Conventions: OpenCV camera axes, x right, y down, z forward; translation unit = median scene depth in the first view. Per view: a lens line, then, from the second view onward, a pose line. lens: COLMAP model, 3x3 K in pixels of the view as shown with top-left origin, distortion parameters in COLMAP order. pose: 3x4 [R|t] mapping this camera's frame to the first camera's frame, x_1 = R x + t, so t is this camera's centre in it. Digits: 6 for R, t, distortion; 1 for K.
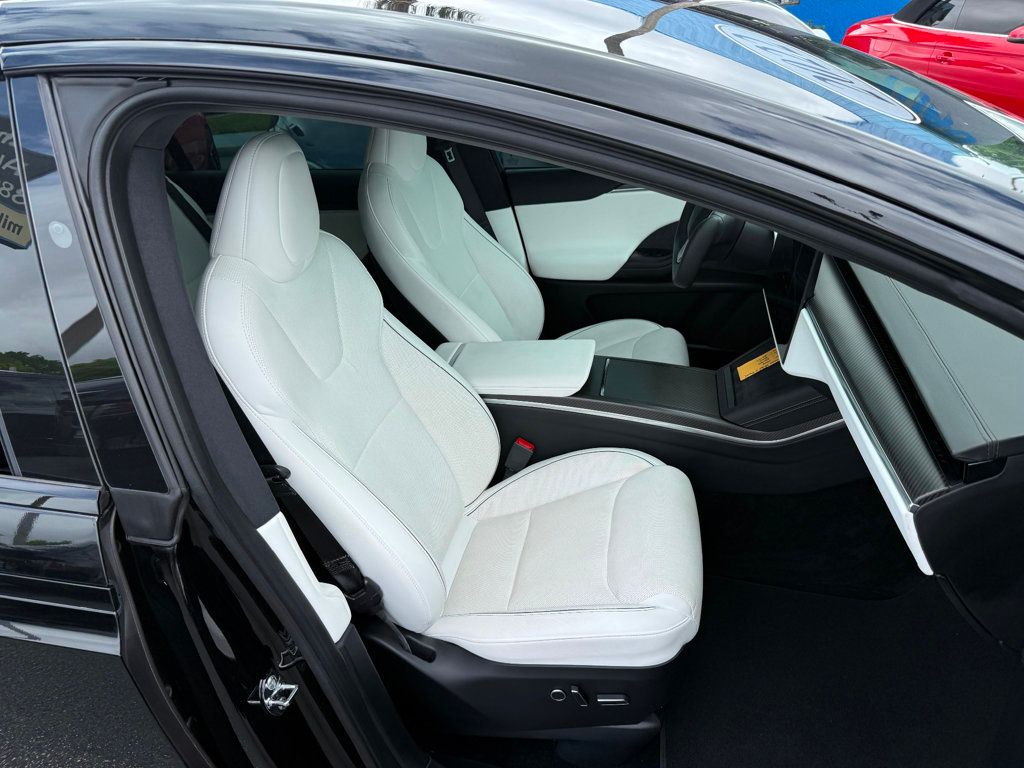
lens RADIAL K [[744.2, 0, 510.2], [0, 744.2, 384.7], [0, 0, 1]] dist [0.014922, -0.026436]
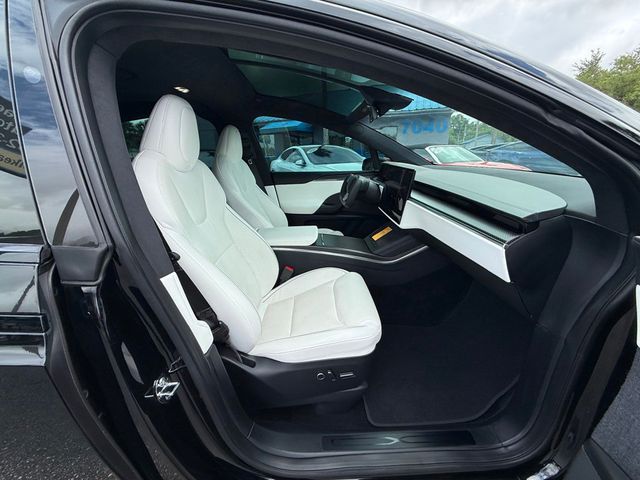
lens RADIAL K [[258.1, 0, 320.0], [0, 258.1, 239.7], [0, 0, 1]] dist [0.004126, -0.001476]
pose [[0.971672, 0.004597, 0.236290, -0.103930], [0.034679, 0.986215, -0.161797, 0.170819], [-0.233777, 0.165408, 0.958117, 0.282879]]
